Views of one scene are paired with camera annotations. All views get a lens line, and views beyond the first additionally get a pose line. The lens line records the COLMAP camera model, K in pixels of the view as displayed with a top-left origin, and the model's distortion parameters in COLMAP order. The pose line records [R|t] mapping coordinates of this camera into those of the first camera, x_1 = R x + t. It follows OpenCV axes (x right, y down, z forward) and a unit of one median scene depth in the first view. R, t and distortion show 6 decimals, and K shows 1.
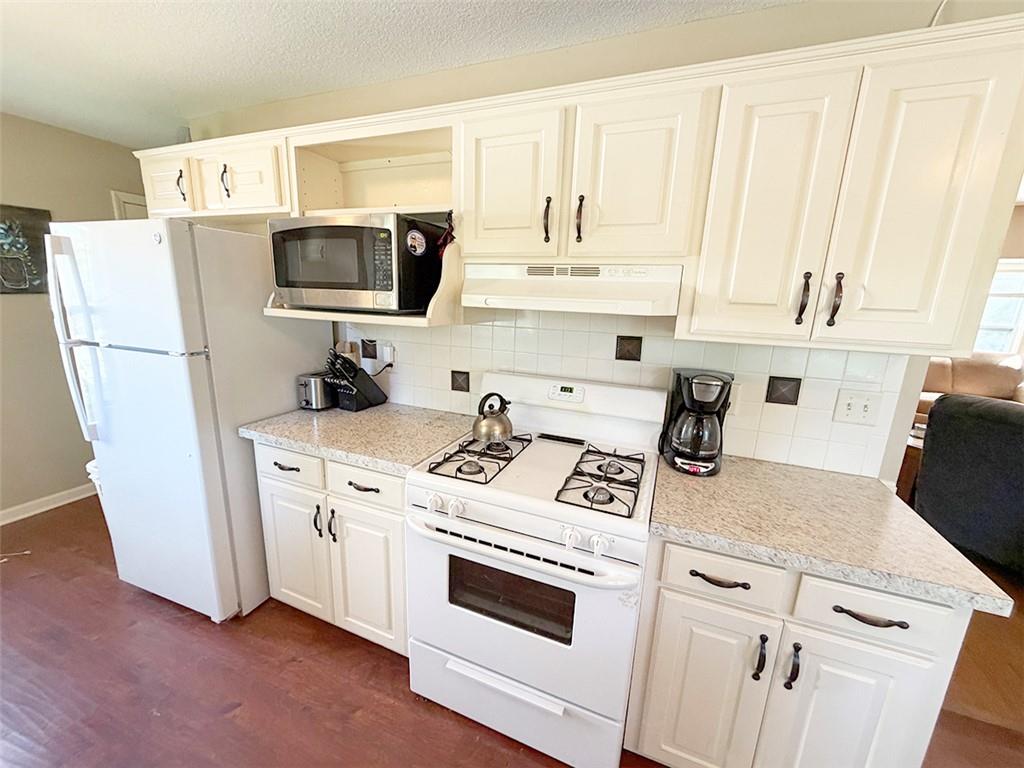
lens RADIAL K [[407.9, 0, 508.3], [0, 407.9, 385.3], [0, 0, 1]] dist [-0.000264, -0.000069]
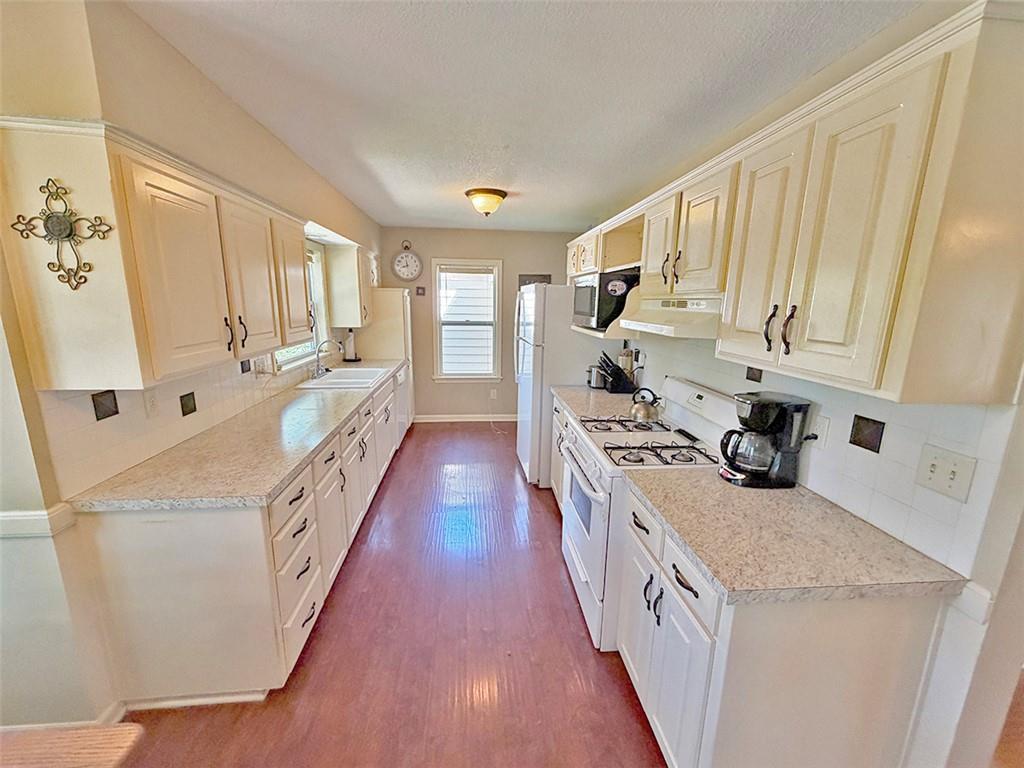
lens RADIAL K [[406.3, 0, 509.5], [0, 406.3, 388.1], [0, 0, 1]] dist [-0.001684, -0.000300]
pose [[0.458973, 0.161927, -0.873569, 0.978033], [-0.197132, 0.977302, 0.077582, 0.001642], [0.866304, 0.136601, 0.480477, -0.090600]]
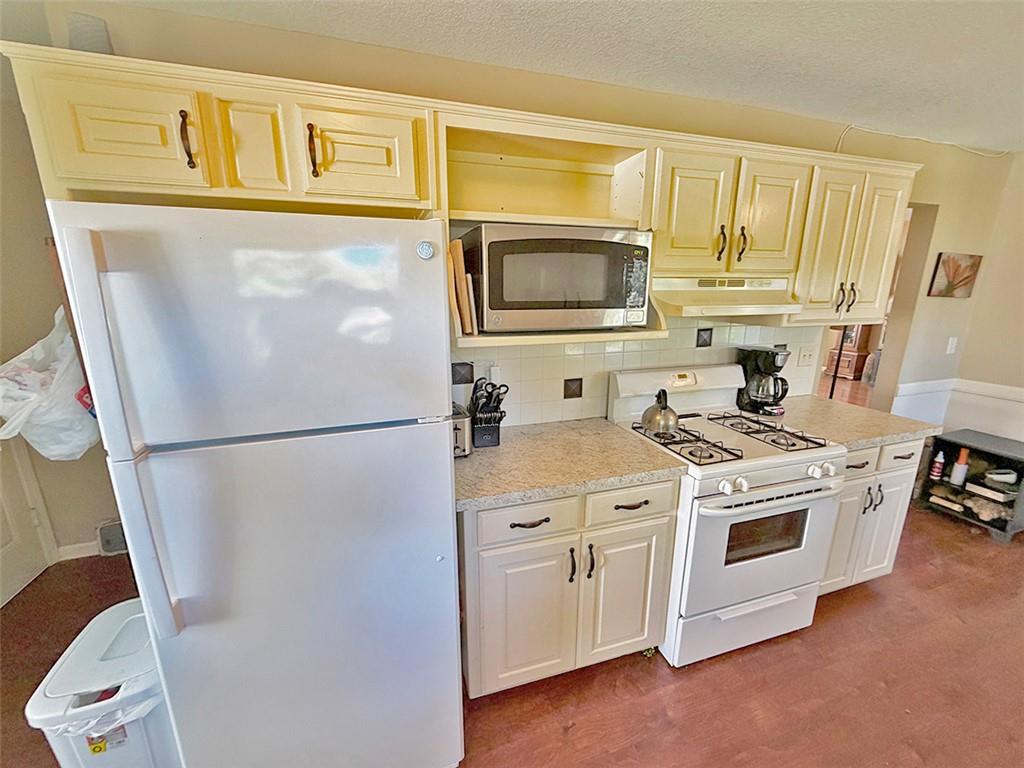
lens RADIAL K [[417.5, 0, 512.0], [0, 417.5, 384.0], [0, 0, 1]] dist [-0.001125, -0.000091]
pose [[0.764933, -0.180137, 0.618408, -1.073196], [0.165188, 0.982850, 0.081968, -0.160282], [-0.622567, 0.039453, 0.781571, 0.347225]]
